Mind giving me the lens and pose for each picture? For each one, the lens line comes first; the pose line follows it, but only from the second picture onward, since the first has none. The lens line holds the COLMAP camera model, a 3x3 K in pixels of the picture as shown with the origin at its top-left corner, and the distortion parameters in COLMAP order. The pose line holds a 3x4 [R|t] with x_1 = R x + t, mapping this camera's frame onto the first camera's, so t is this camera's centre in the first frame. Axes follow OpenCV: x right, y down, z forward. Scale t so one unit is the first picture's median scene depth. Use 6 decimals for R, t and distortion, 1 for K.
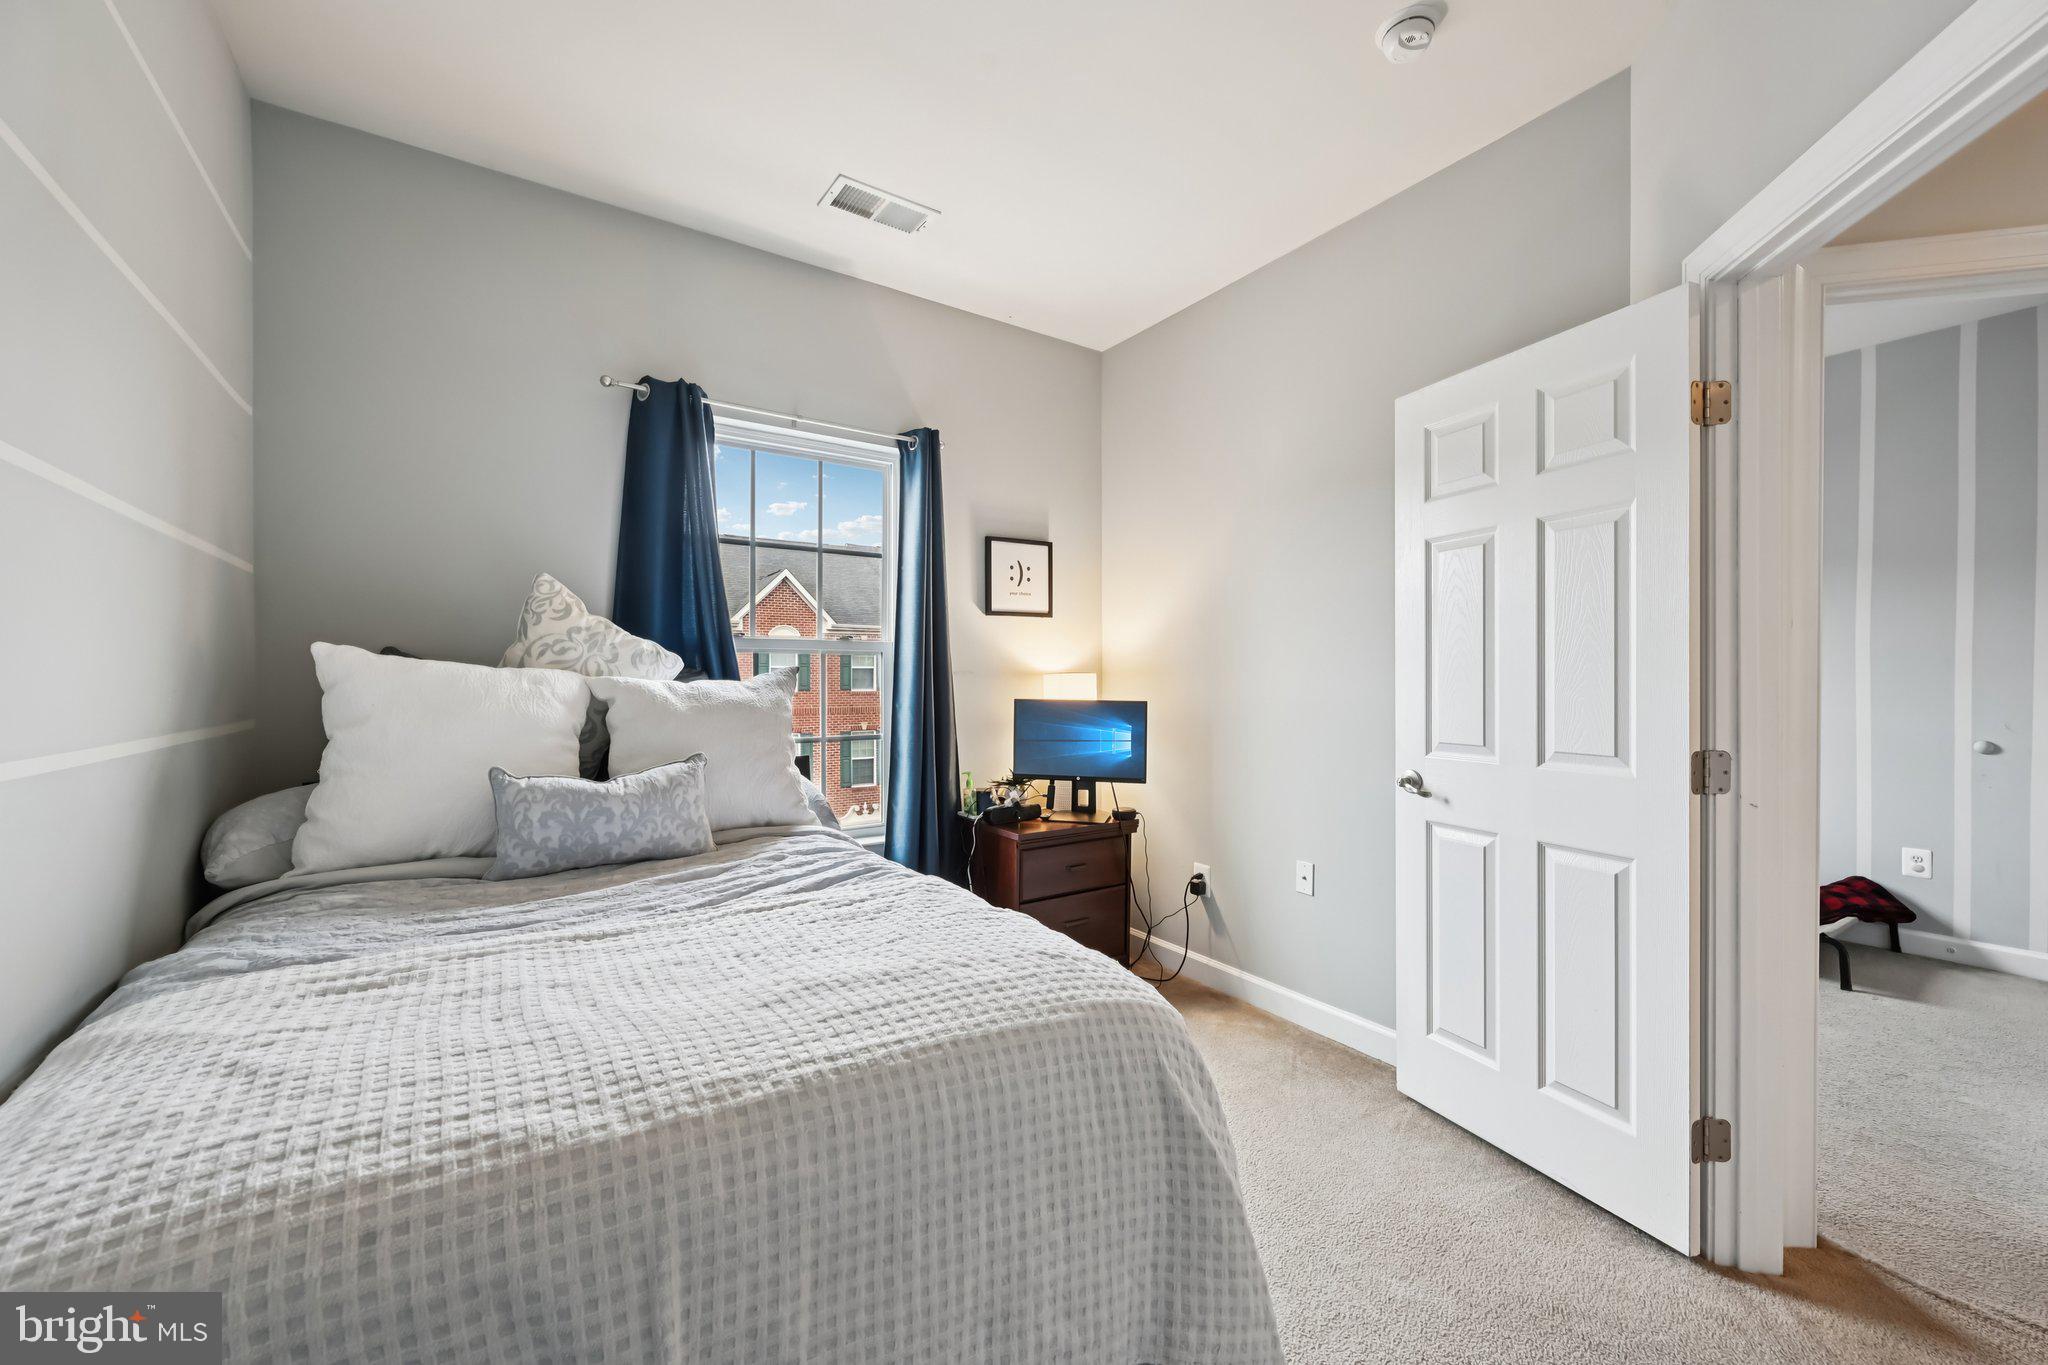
lens RADIAL K [[802.9, 0, 1016.8], [0, 802.9, 694.6], [0, 0, 1]] dist [-0.000817, -0.000068]
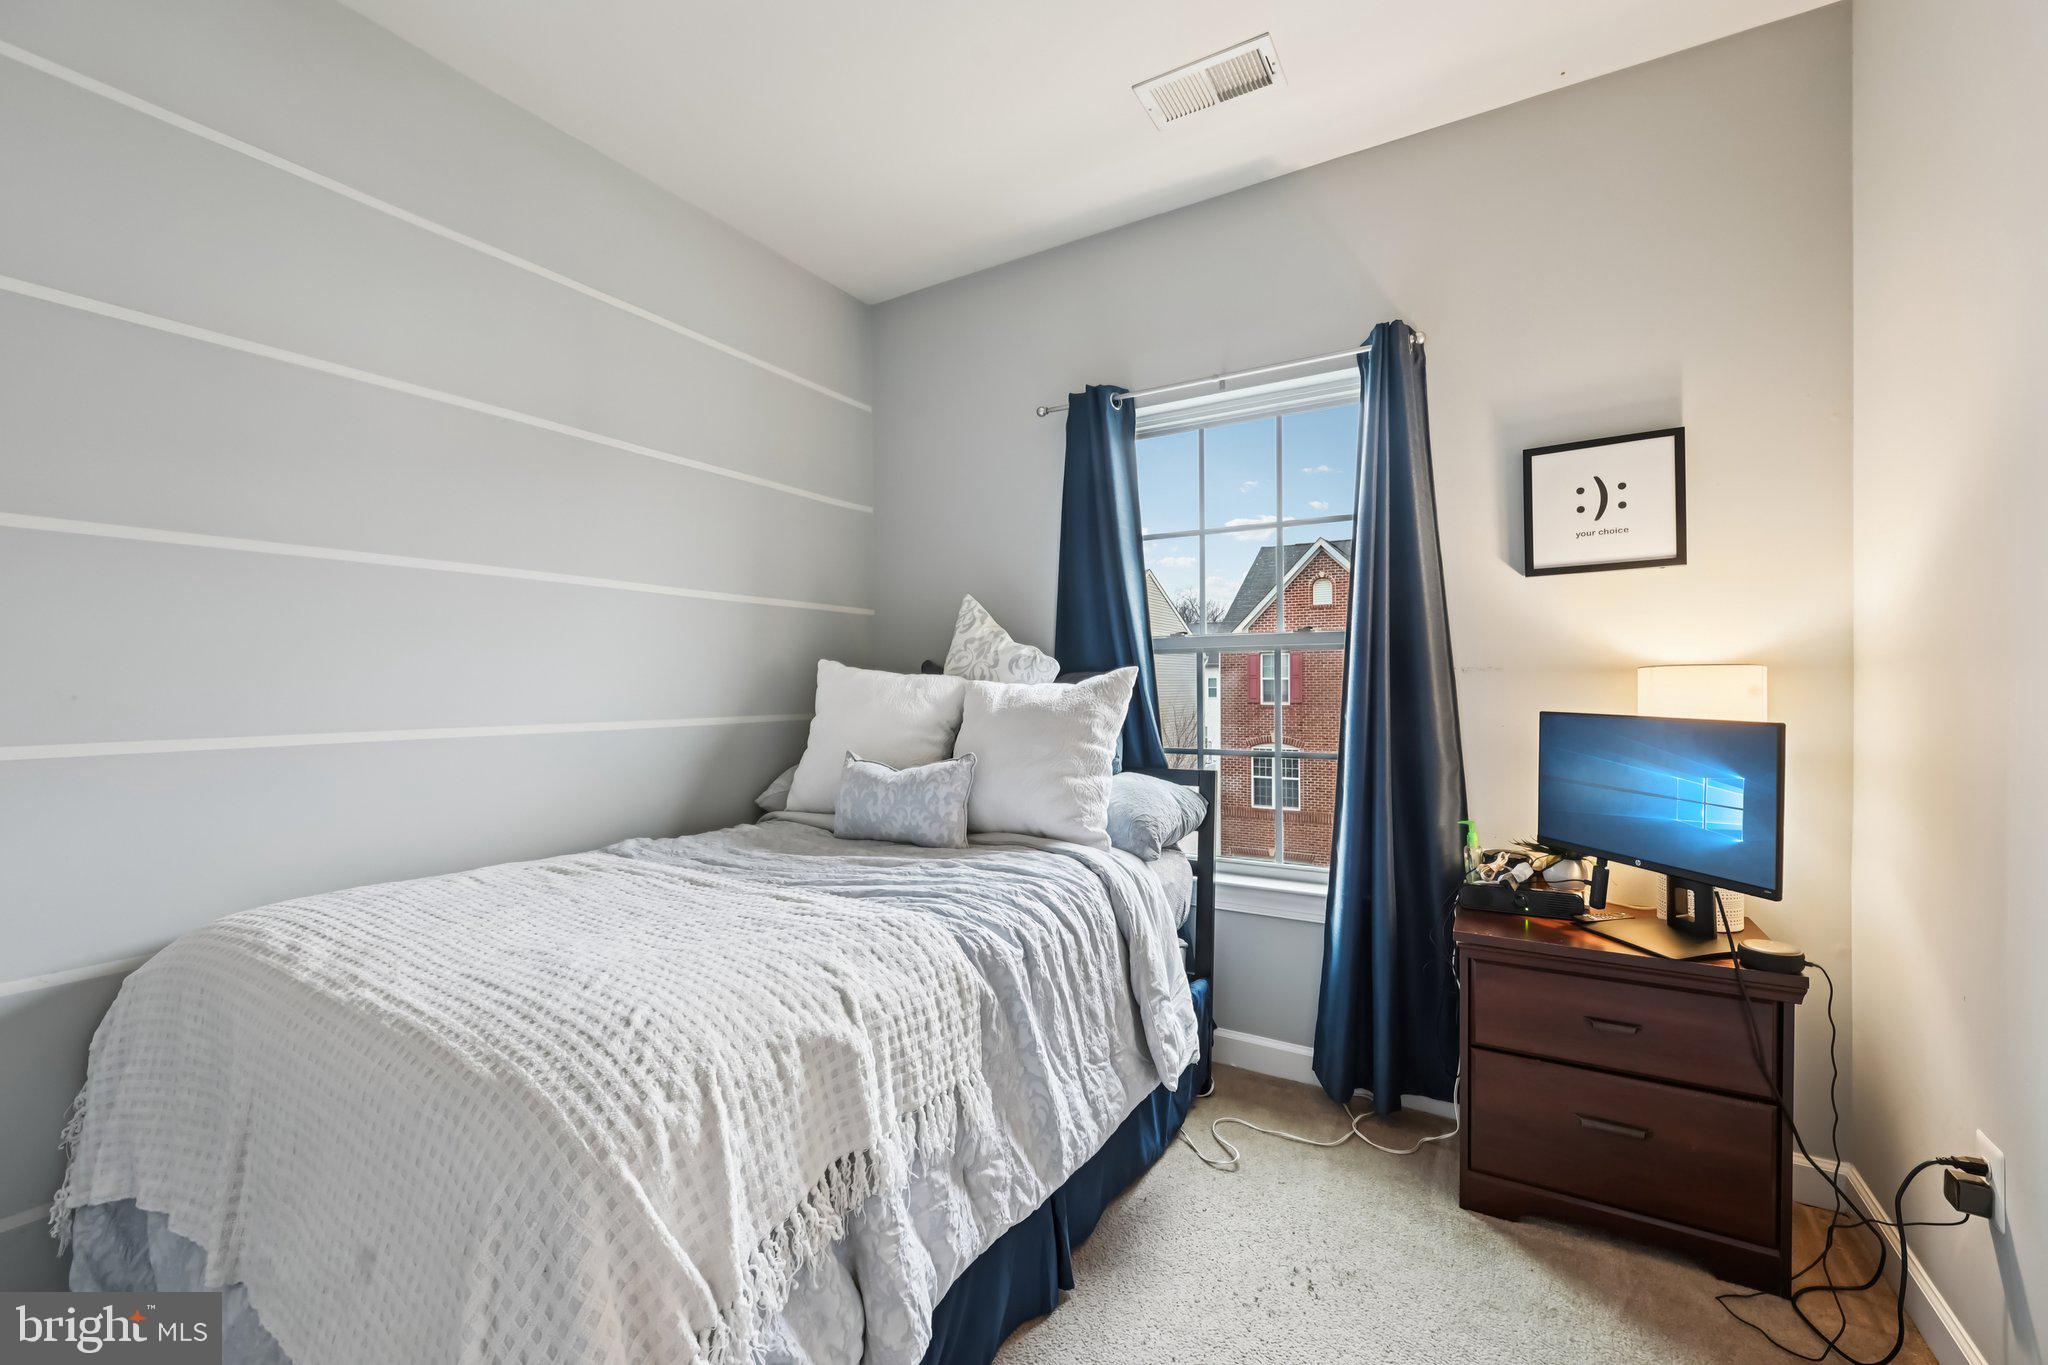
lens RADIAL K [[802.9, 0, 1016.8], [0, 802.9, 694.6], [0, 0, 1]] dist [-0.000817, -0.000068]
pose [[0.434862, 0.007825, -0.900463, 0.383901], [-0.010889, 0.999935, 0.003431, -0.005095], [0.900431, 0.008313, 0.434919, 0.401705]]
